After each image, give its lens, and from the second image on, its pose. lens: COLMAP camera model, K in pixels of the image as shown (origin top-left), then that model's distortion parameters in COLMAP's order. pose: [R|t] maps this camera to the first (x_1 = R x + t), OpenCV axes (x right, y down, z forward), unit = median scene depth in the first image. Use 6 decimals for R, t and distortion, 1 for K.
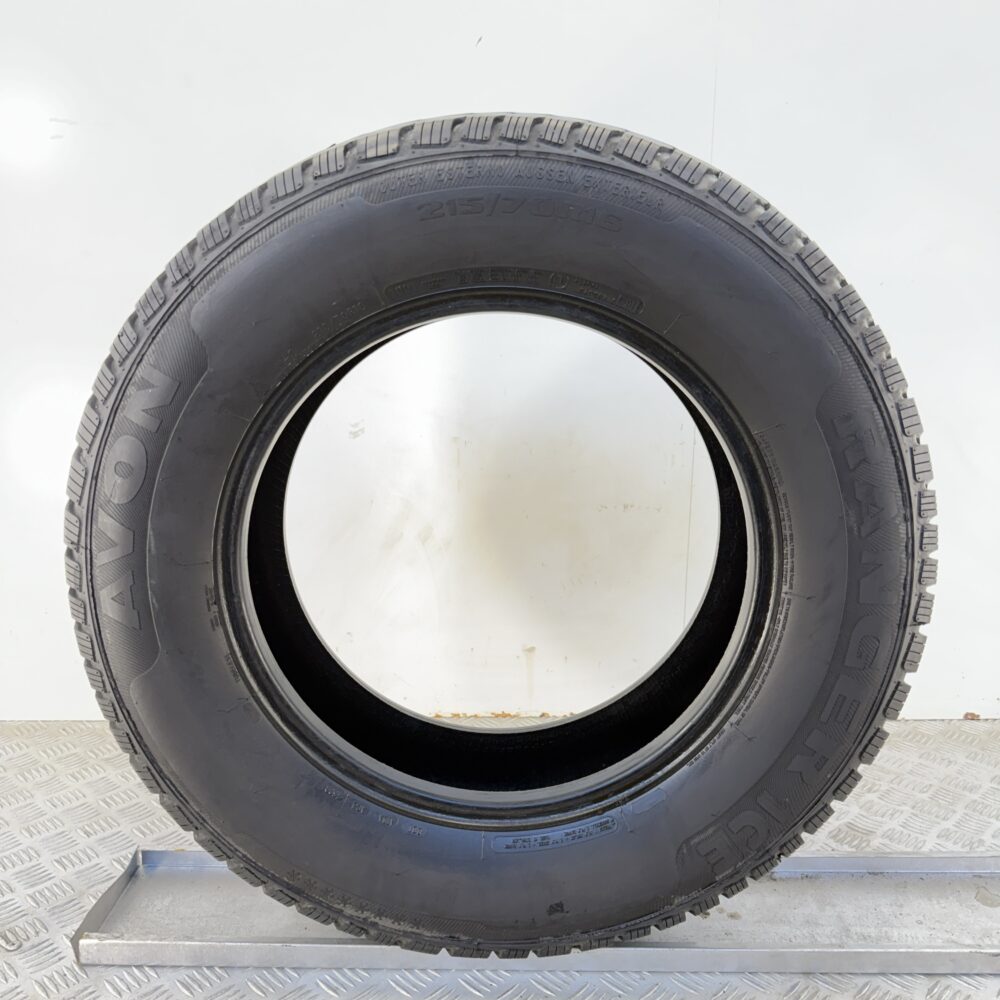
lens RADIAL K [[948.4, 0, 500.0], [0, 948.4, 500.0], [0, 0, 1]] dist [0.194945, -0.486424]
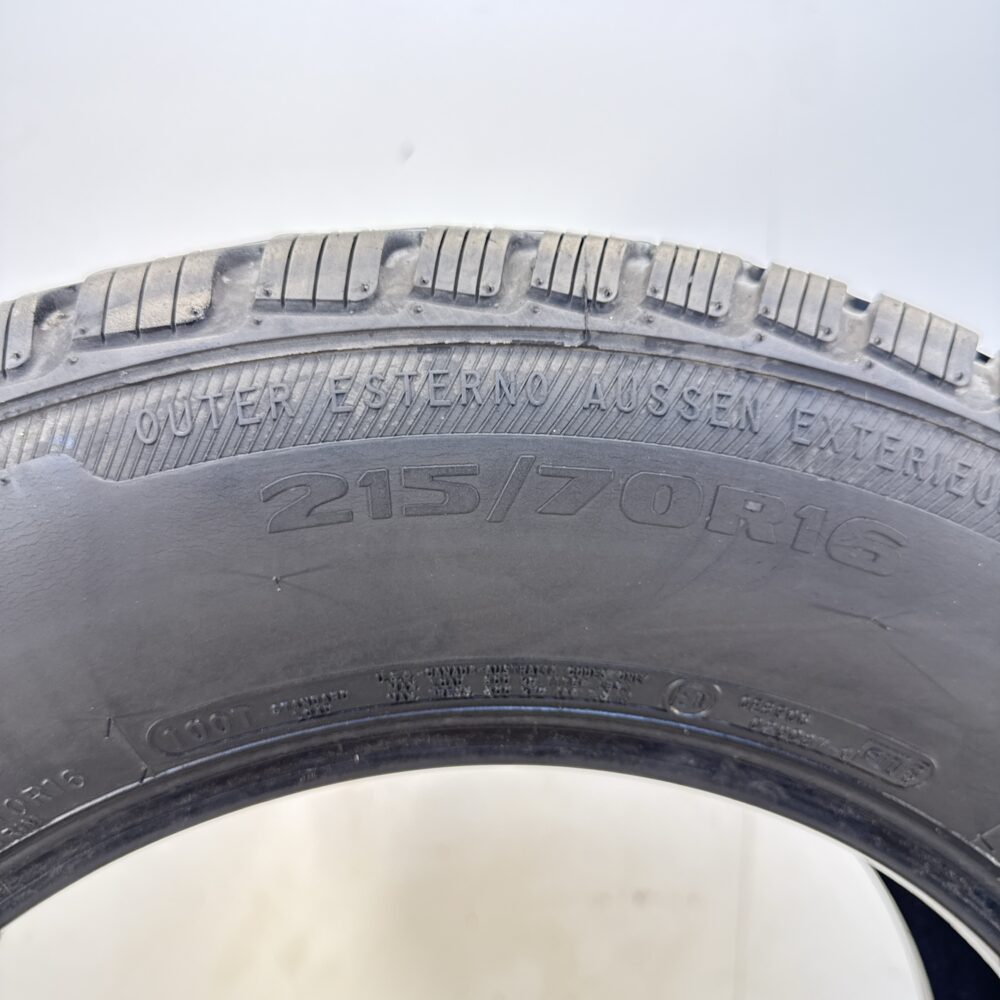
lens RADIAL K [[948.4, 0, 500.0], [0, 948.4, 500.0], [0, 0, 1]] dist [0.194945, -0.486424]
pose [[0.993648, 0.019660, 0.110805, -0.045007], [-0.000813, 0.985850, -0.167630, -0.251998], [-0.112533, 0.166475, 0.979603, 0.696999]]
